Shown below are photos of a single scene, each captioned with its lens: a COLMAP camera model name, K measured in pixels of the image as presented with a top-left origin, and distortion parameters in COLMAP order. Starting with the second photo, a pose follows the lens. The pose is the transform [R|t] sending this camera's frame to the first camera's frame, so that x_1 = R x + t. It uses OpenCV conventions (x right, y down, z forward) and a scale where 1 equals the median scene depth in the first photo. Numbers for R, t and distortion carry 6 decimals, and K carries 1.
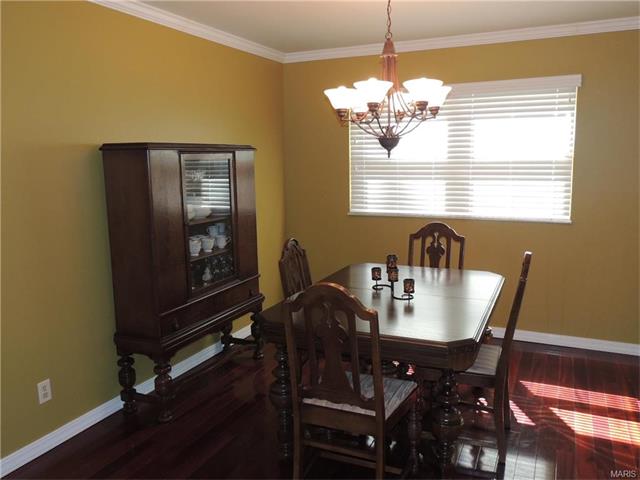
lens RADIAL K [[529.9, 0, 318.6], [0, 529.9, 245.1], [0, 0, 1]] dist [0.005634, 0.004637]
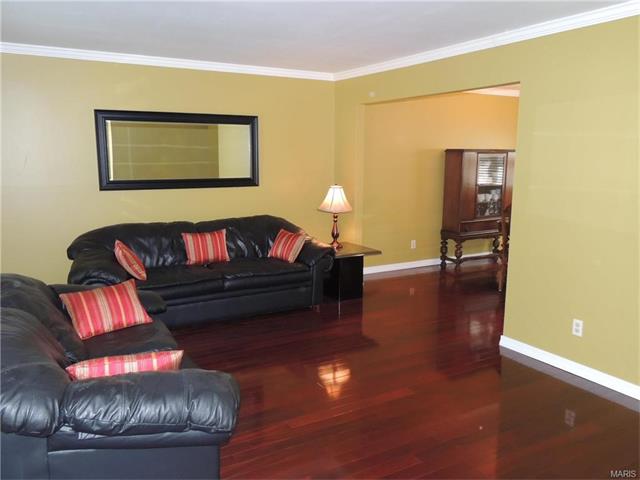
lens RADIAL K [[529.9, 0, 316.3], [0, 529.9, 240.5], [0, 0, 1]] dist [0.005634, 0.004637]
pose [[0.815874, 0.110186, -0.567635, 0.491048], [-0.111958, 0.993202, 0.031876, 0.197189], [0.567288, 0.037545, 0.822663, -1.216268]]
